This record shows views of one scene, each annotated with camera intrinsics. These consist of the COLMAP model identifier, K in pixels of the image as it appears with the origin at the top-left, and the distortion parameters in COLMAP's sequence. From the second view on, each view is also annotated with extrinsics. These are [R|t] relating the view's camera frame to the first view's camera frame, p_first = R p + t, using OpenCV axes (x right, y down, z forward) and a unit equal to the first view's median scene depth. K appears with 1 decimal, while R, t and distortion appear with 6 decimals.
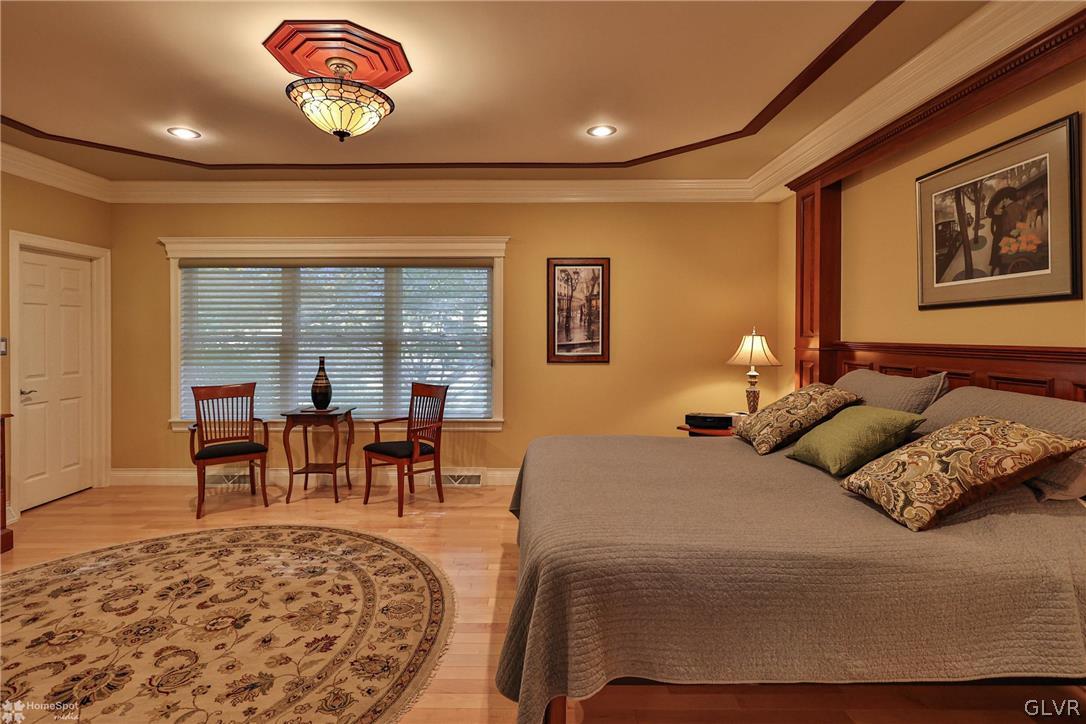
lens RADIAL K [[539.6, 0, 531.7], [0, 539.6, 332.8], [0, 0, 1]] dist [-0.006202, 0.004480]
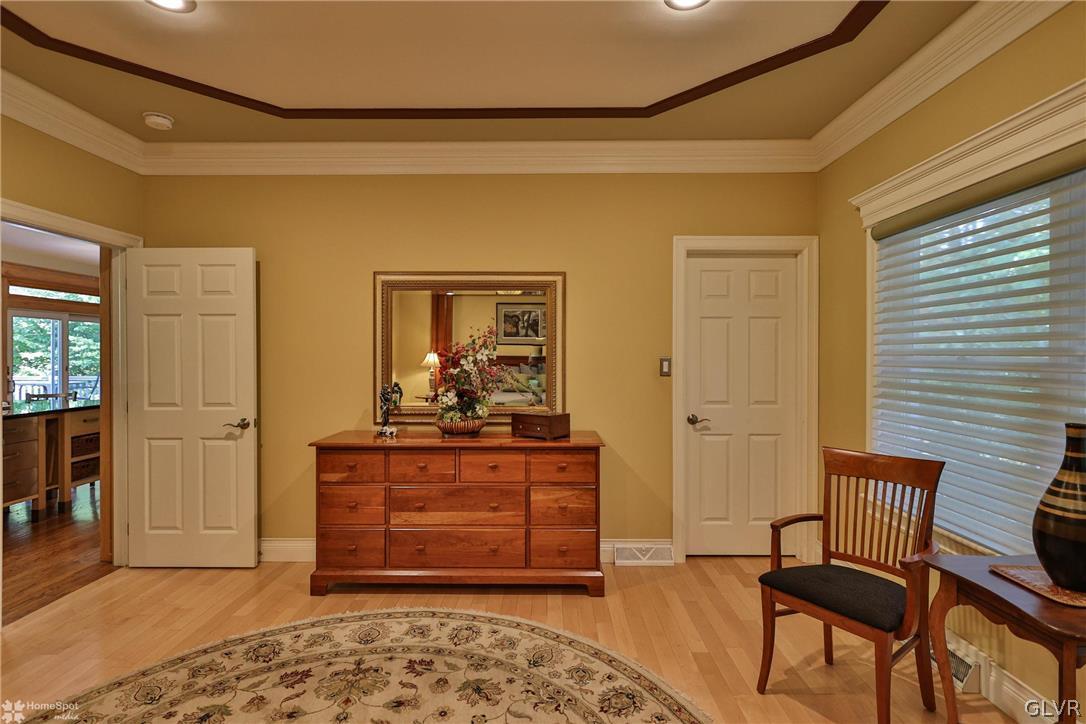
lens RADIAL K [[539.6, 0, 542.0], [0, 539.6, 355.5], [0, 0, 1]] dist [-0.006202, 0.004480]
pose [[-0.005661, 0.005414, -0.999969, -0.063688], [0.001098, 0.999985, 0.005407, 0.001254], [0.999983, -0.001068, -0.005667, 0.670619]]
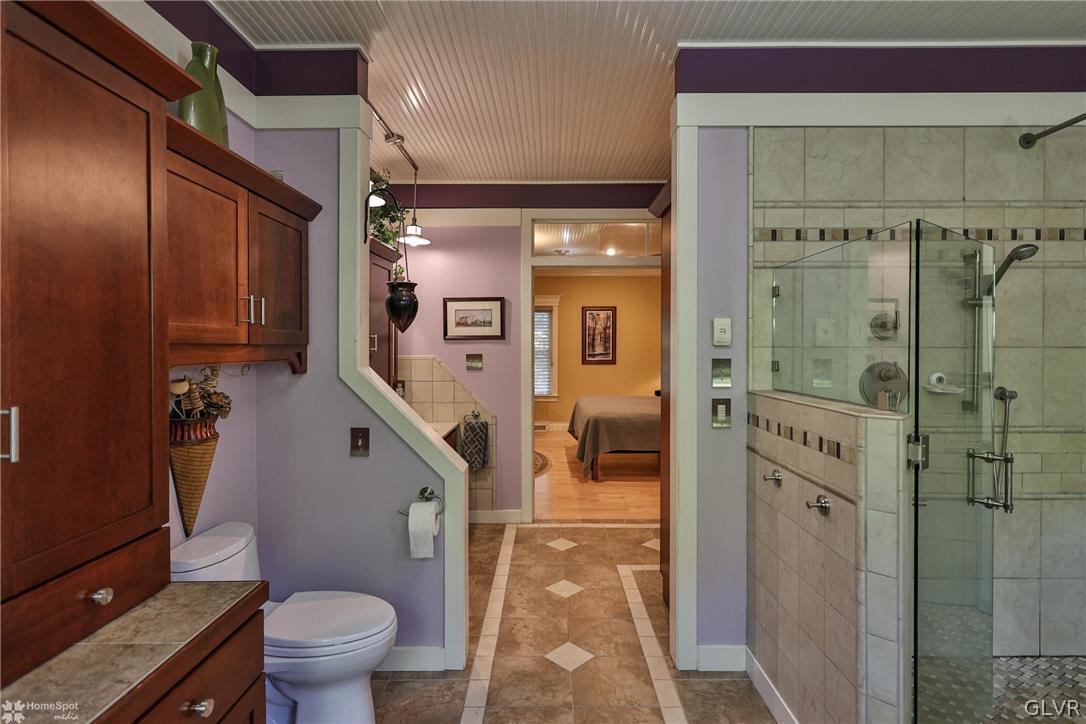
lens RADIAL K [[539.6, 0, 535.5], [0, 539.6, 353.7], [0, 0, 1]] dist [-0.006202, 0.004480]
pose [[0.999772, -0.000949, -0.021331, -0.090380], [0.001266, 0.999889, 0.014863, -0.006791], [0.021314, -0.014887, 0.999662, -0.839655]]
